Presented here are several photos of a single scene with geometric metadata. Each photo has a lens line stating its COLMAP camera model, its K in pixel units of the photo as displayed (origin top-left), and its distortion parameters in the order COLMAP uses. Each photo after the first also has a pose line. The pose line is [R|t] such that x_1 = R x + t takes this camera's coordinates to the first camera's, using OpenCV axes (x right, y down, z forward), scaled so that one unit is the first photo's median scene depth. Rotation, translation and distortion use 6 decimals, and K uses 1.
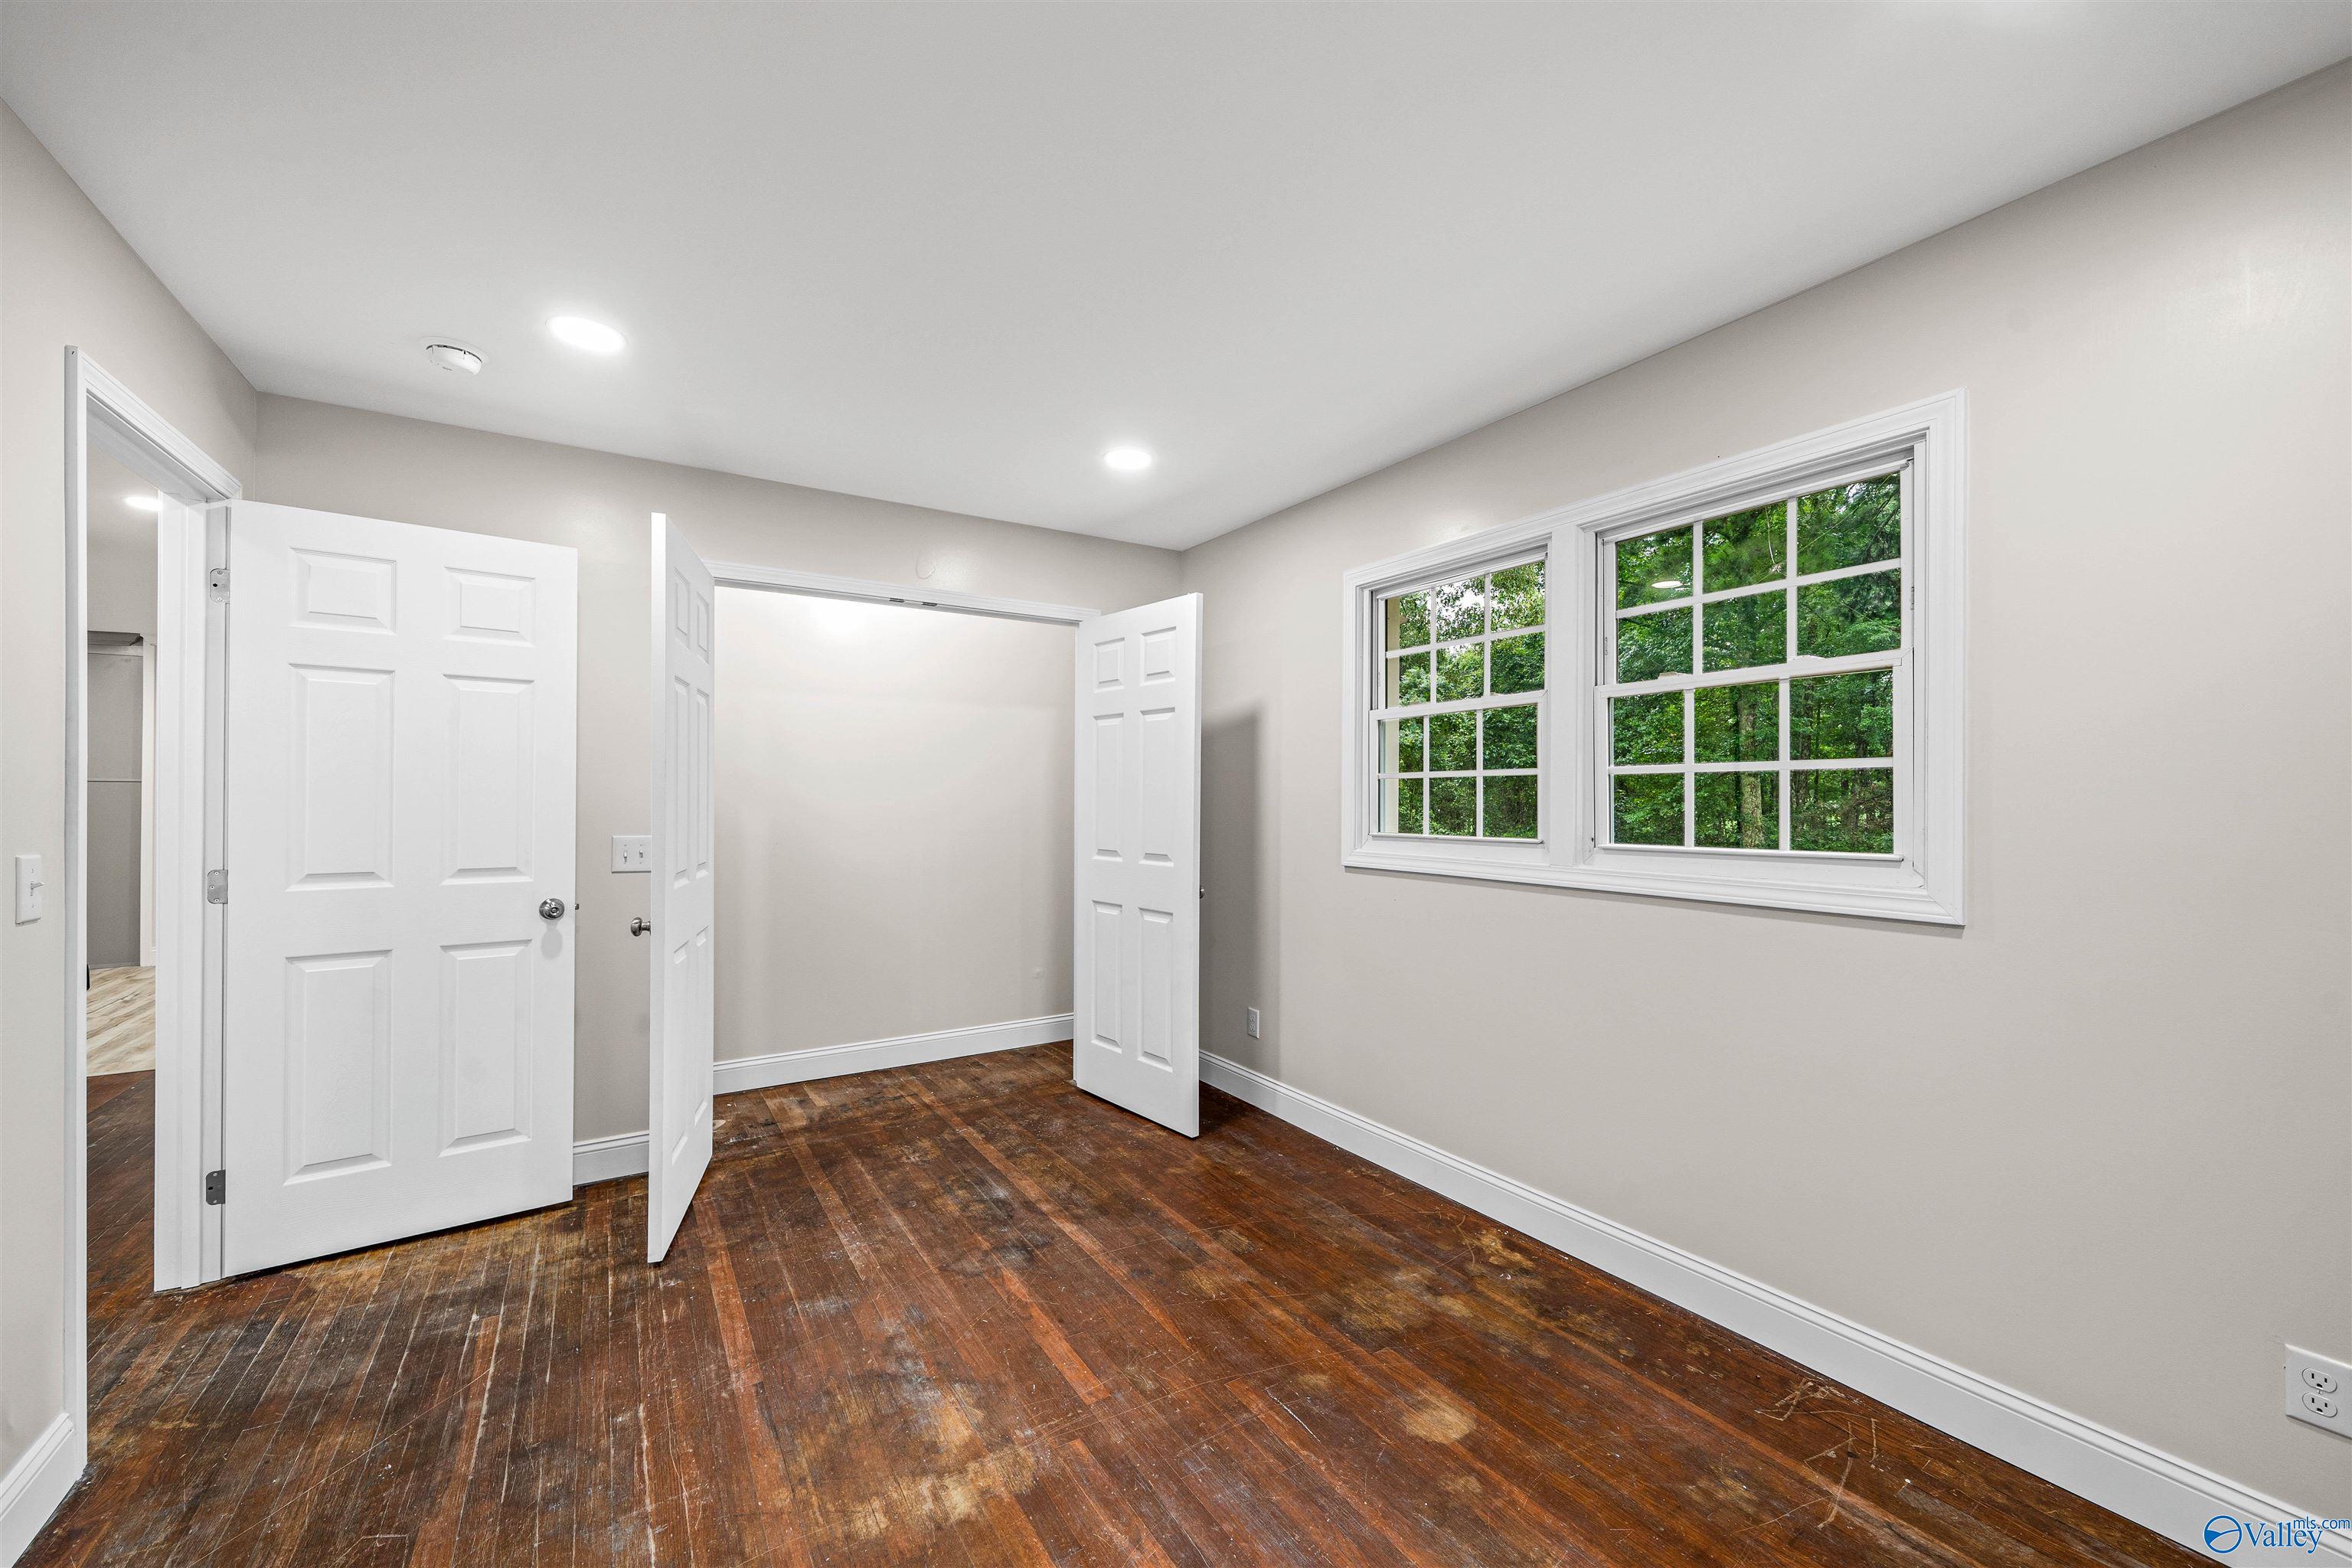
lens RADIAL K [[896.3, 0, 1175.2], [0, 896.3, 795.9], [0, 0, 1]] dist [-0.001240, 0.000022]
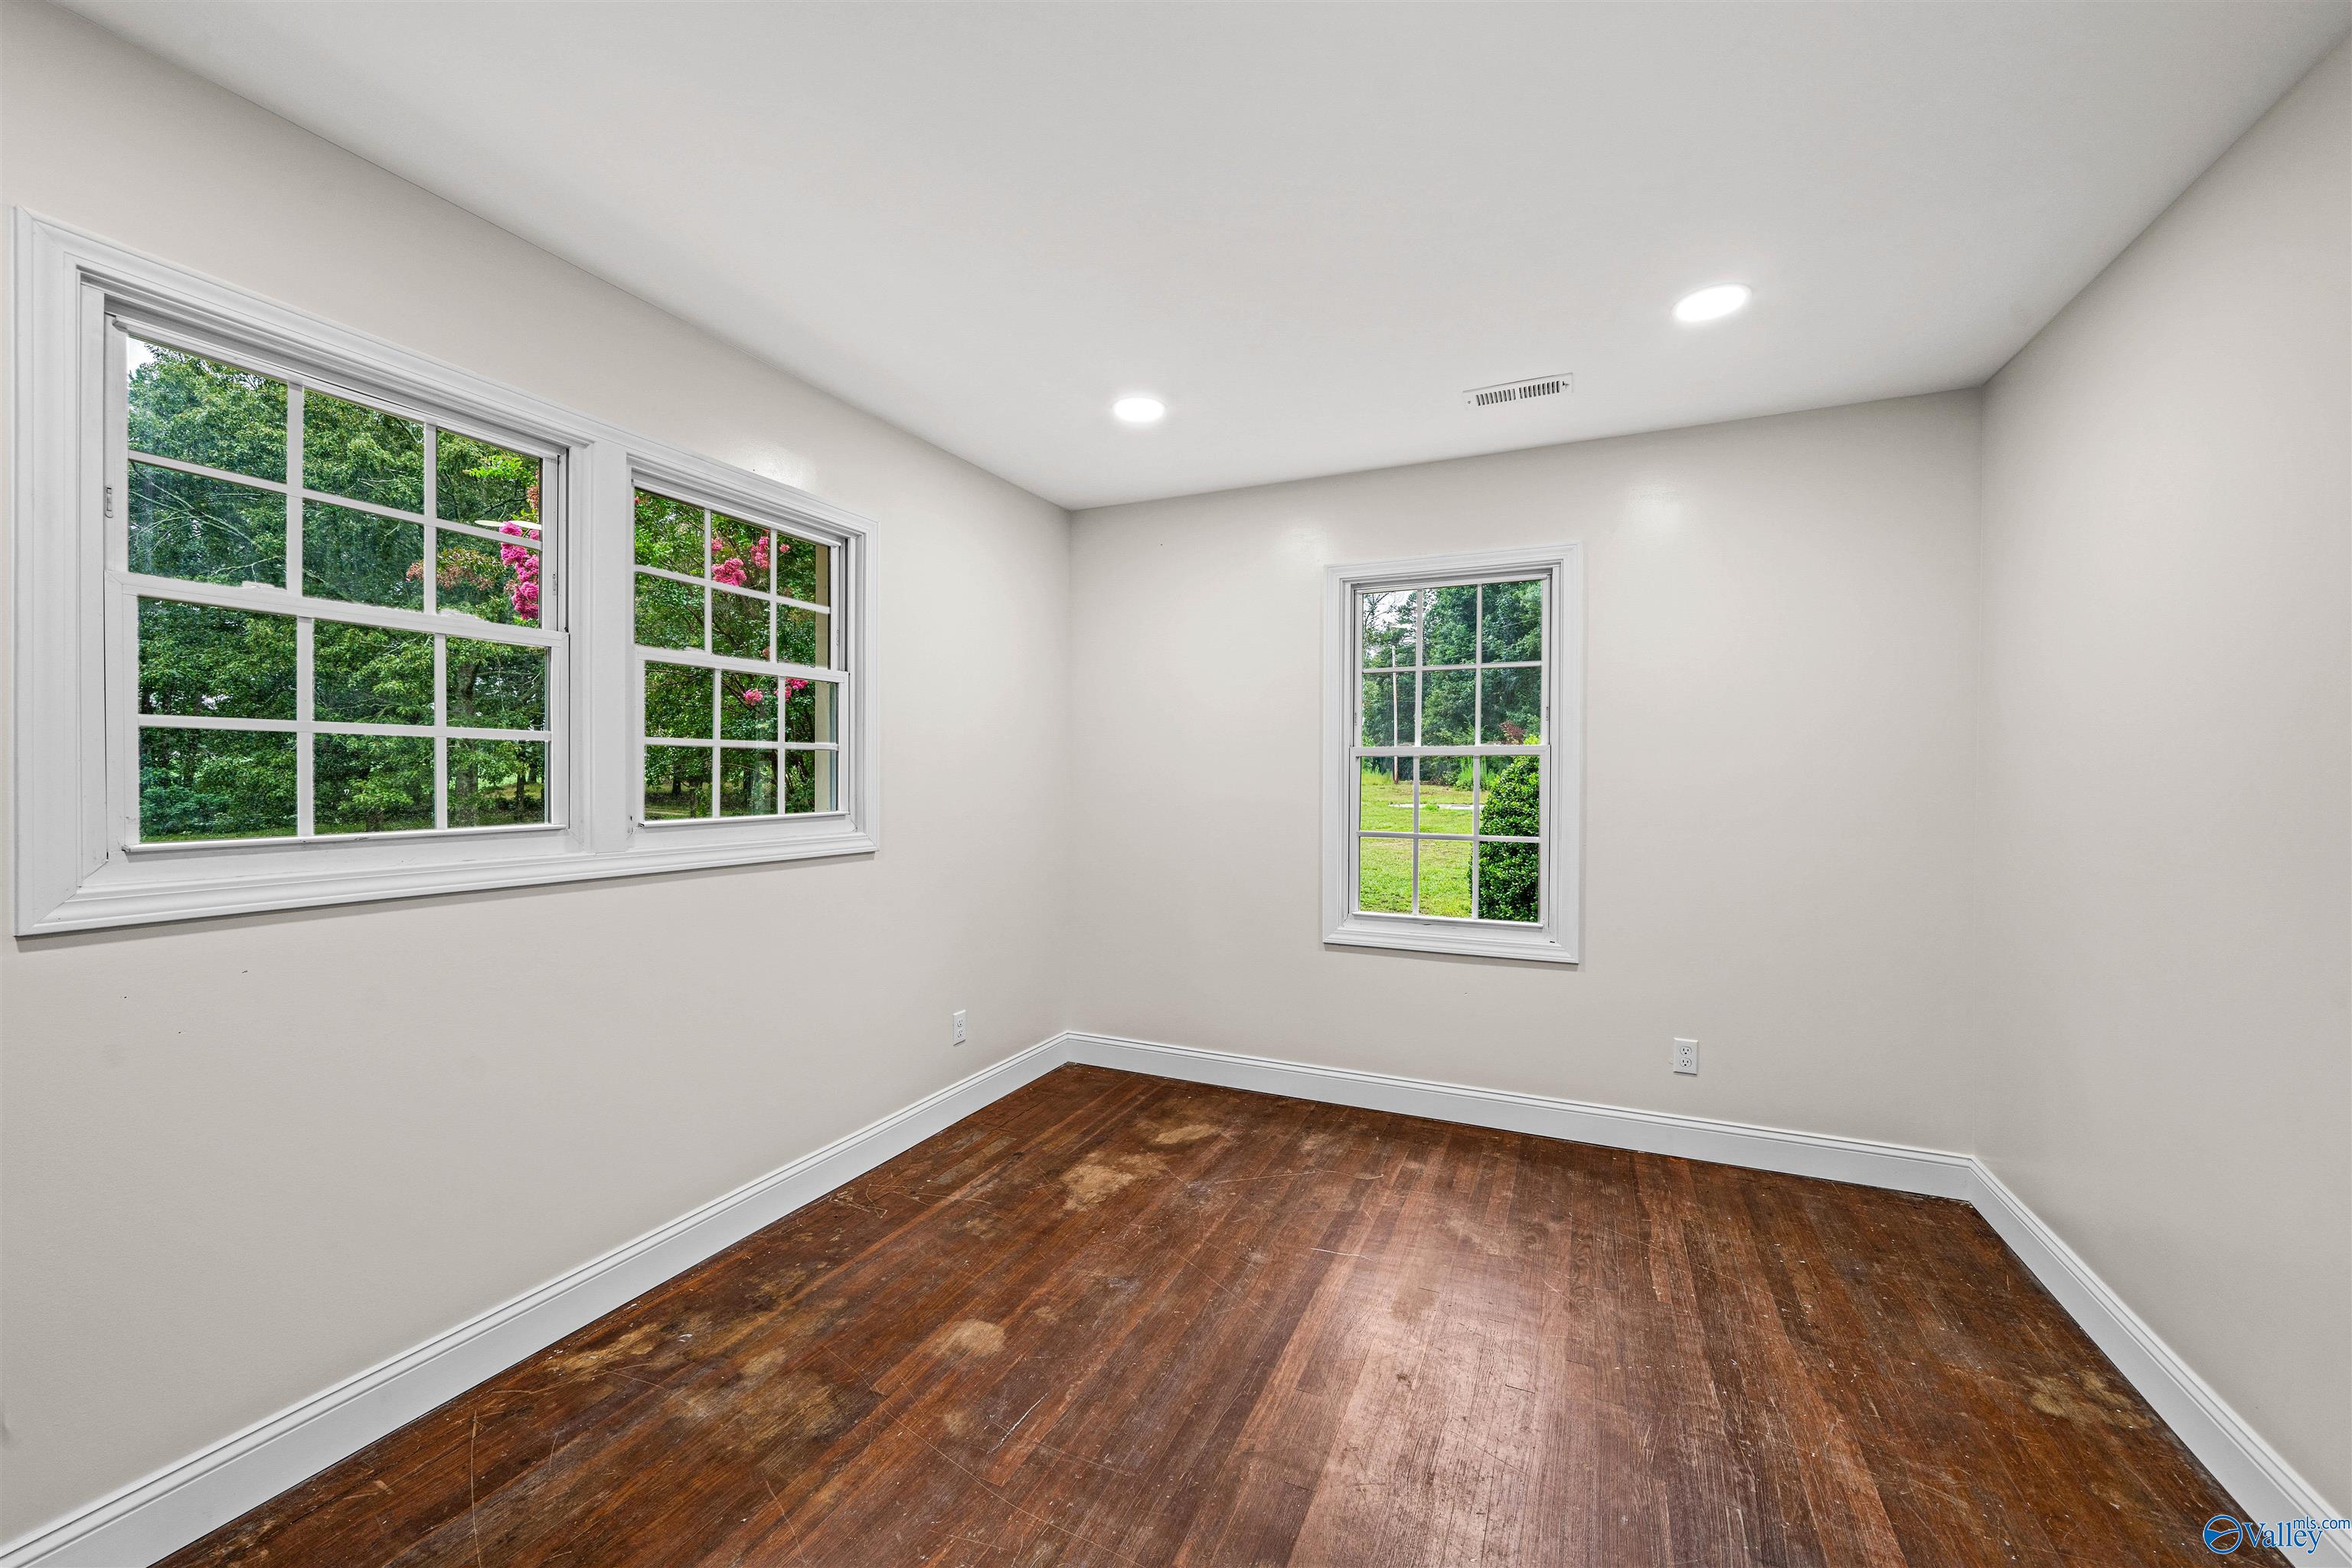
lens RADIAL K [[904.6, 0, 1161.9], [0, 904.6, 776.9], [0, 0, 1]] dist [-0.000243, -0.000097]
pose [[-0.533076, -0.008467, 0.846025, -0.641449], [-0.011190, 0.999933, 0.002956, 0.000093], [-0.845993, -0.007891, -0.533135, 1.177088]]
